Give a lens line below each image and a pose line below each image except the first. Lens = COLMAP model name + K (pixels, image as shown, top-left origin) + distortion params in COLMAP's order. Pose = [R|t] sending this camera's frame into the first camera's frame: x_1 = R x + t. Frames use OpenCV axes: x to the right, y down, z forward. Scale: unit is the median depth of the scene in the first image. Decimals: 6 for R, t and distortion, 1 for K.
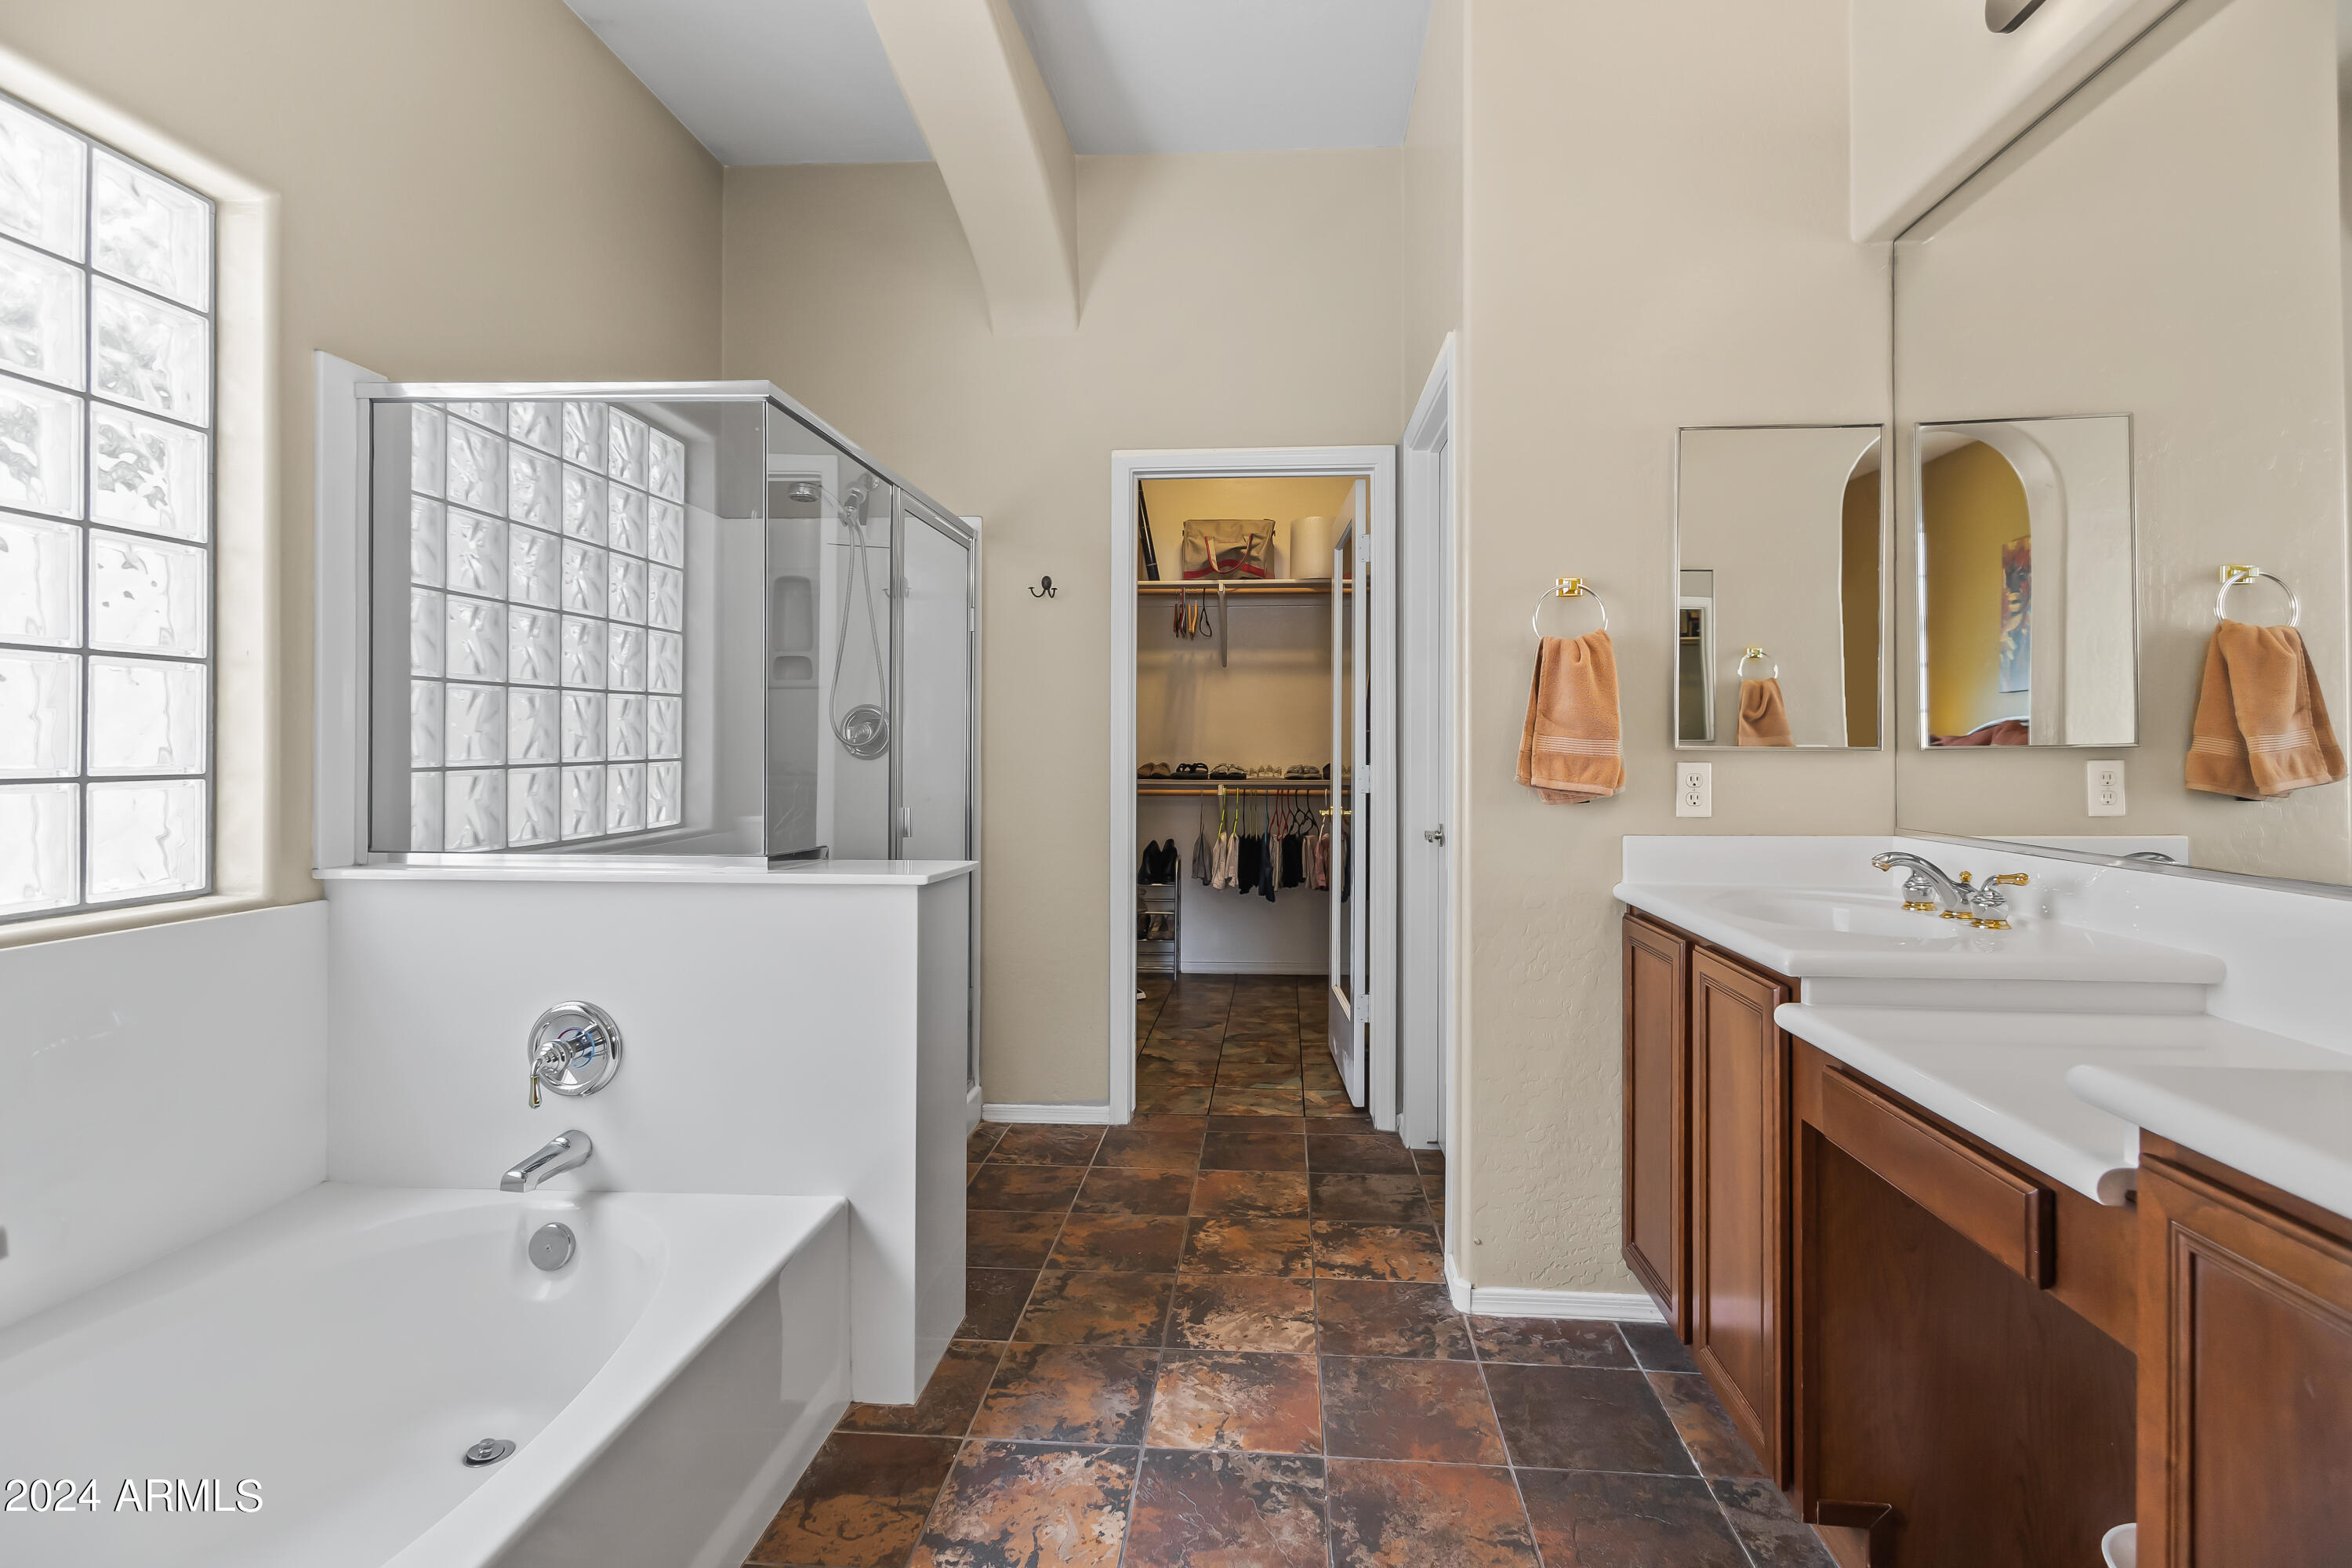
lens RADIAL K [[1094.4, 0, 1162.5], [0, 1094.4, 770.9], [0, 0, 1]] dist [0.002798, -0.000483]
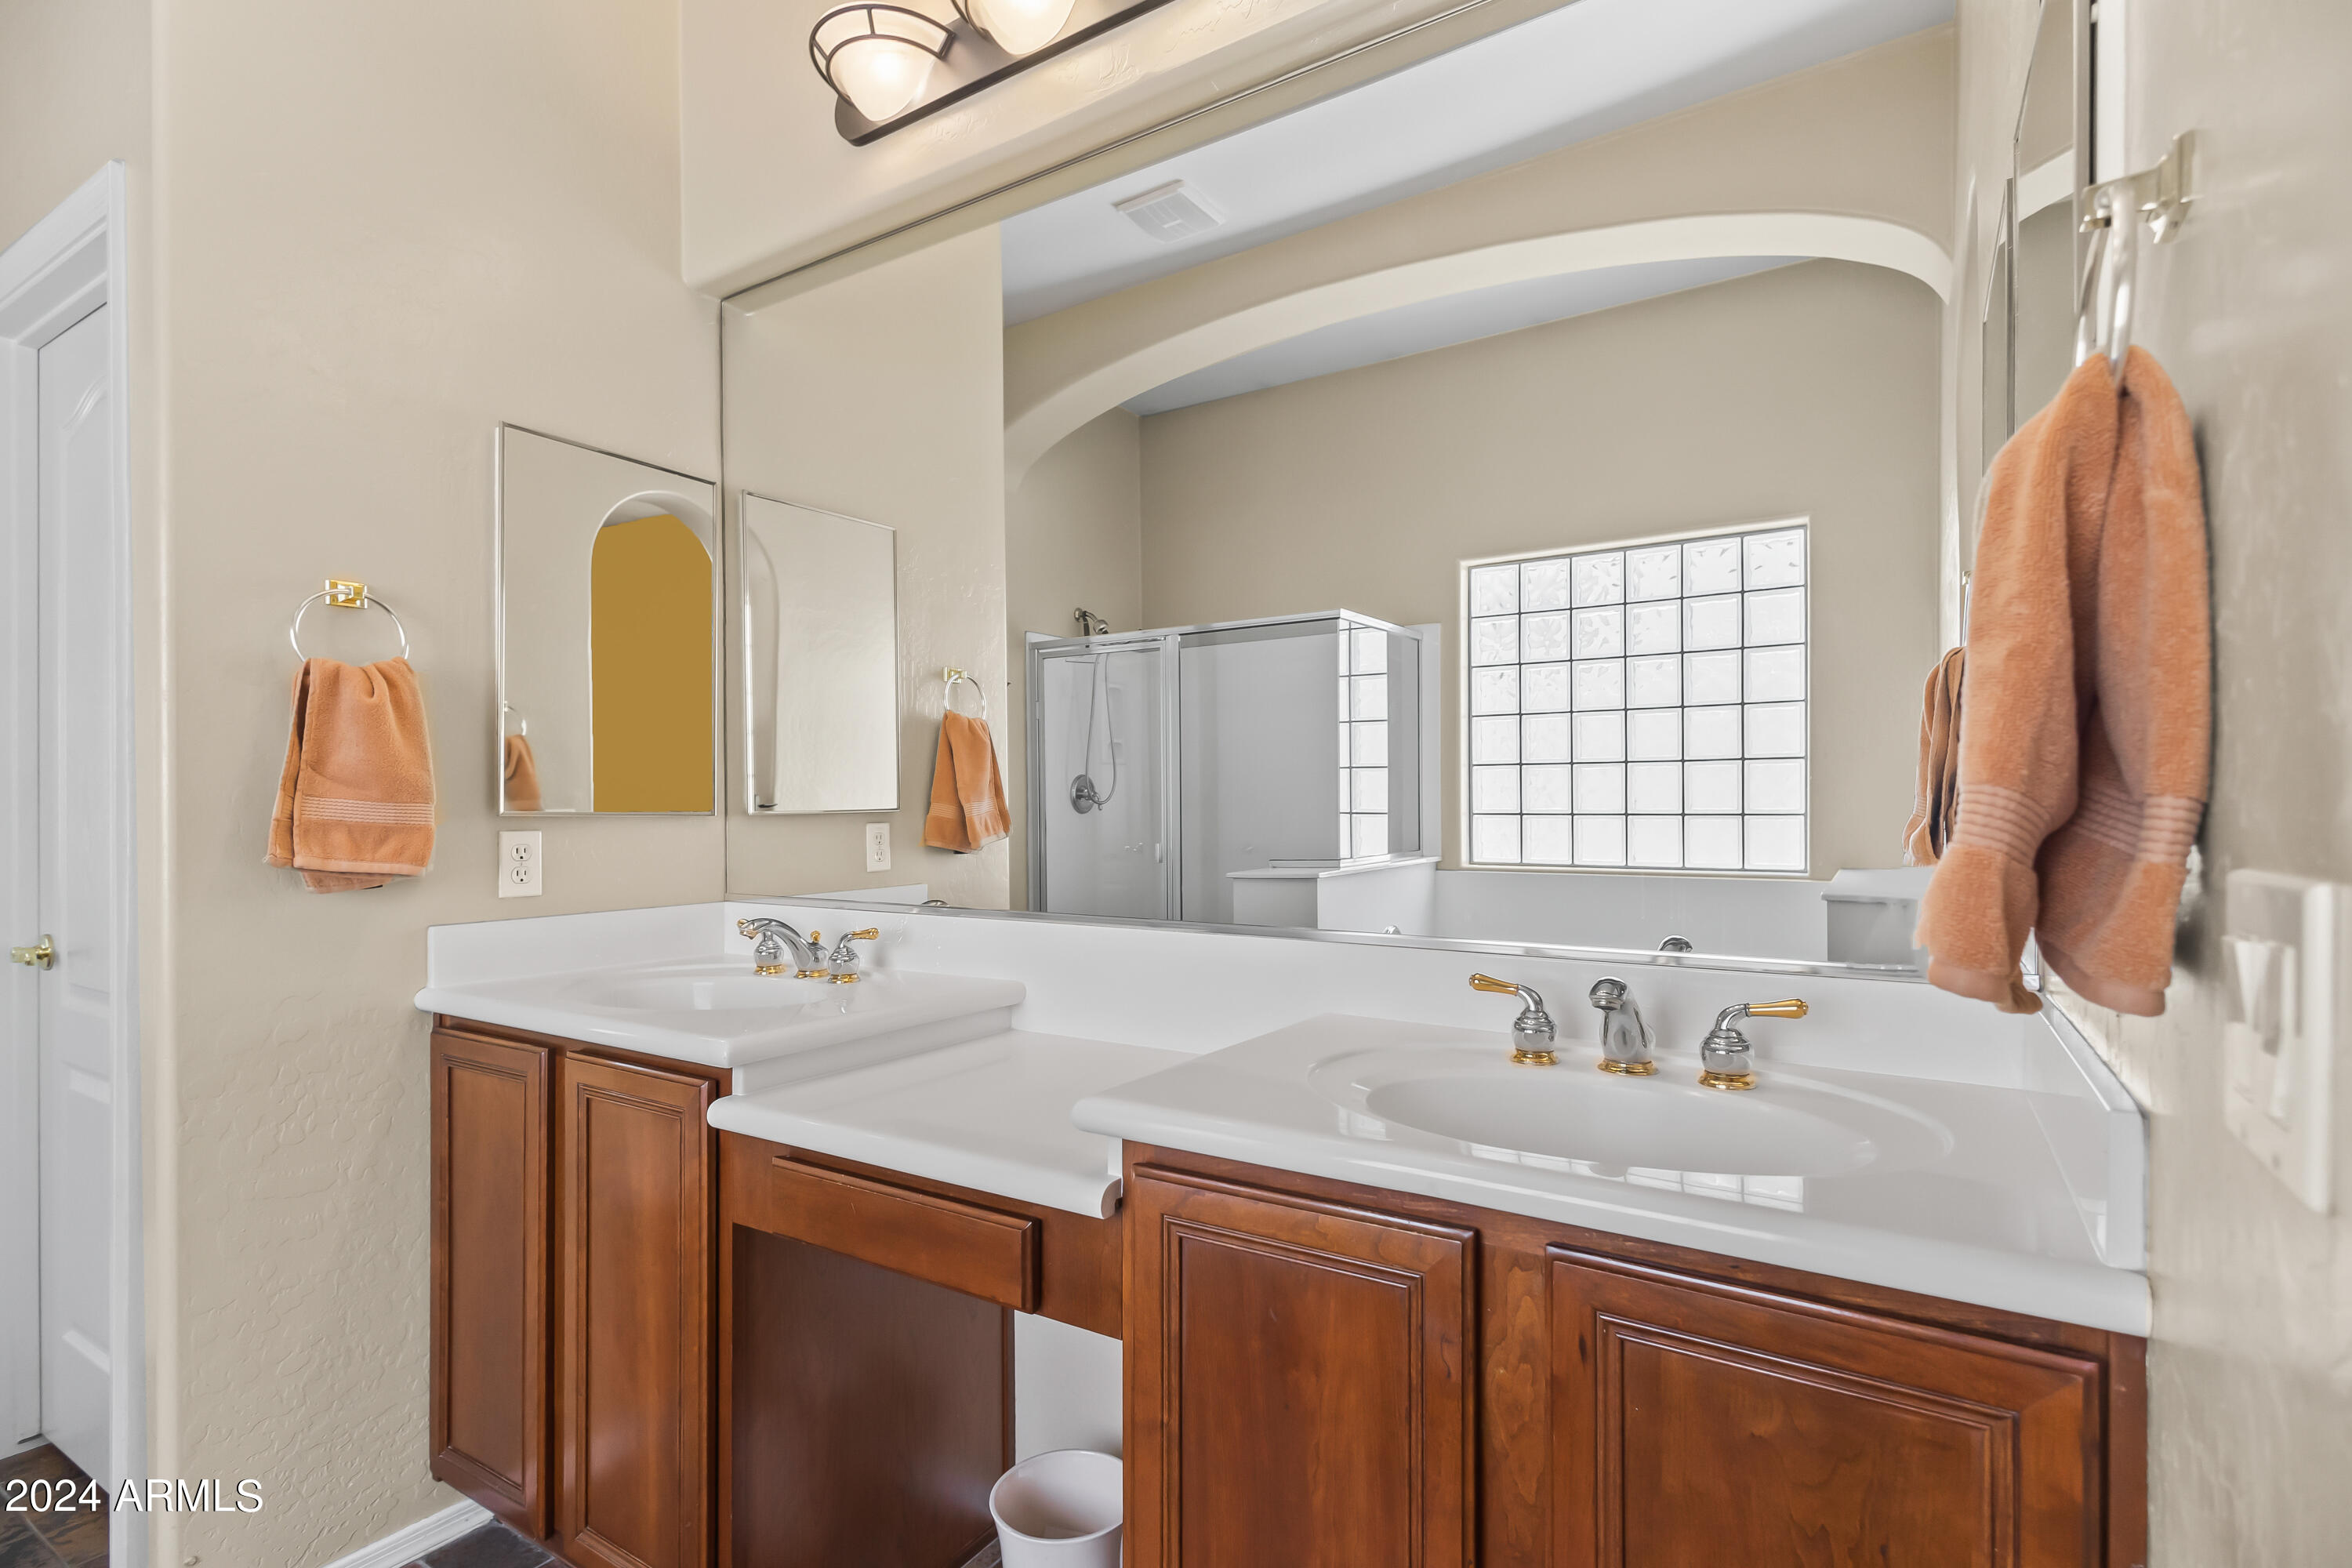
lens RADIAL K [[1124.5, 0, 1174.3], [0, 1124.5, 818.8], [0, 0, 1]] dist [0.022359, -0.013529]
pose [[0.447620, -0.007951, 0.894188, -0.068235], [0.020411, 0.999791, -0.001327, -0.006307], [-0.893991, 0.018846, 0.447689, 0.191171]]
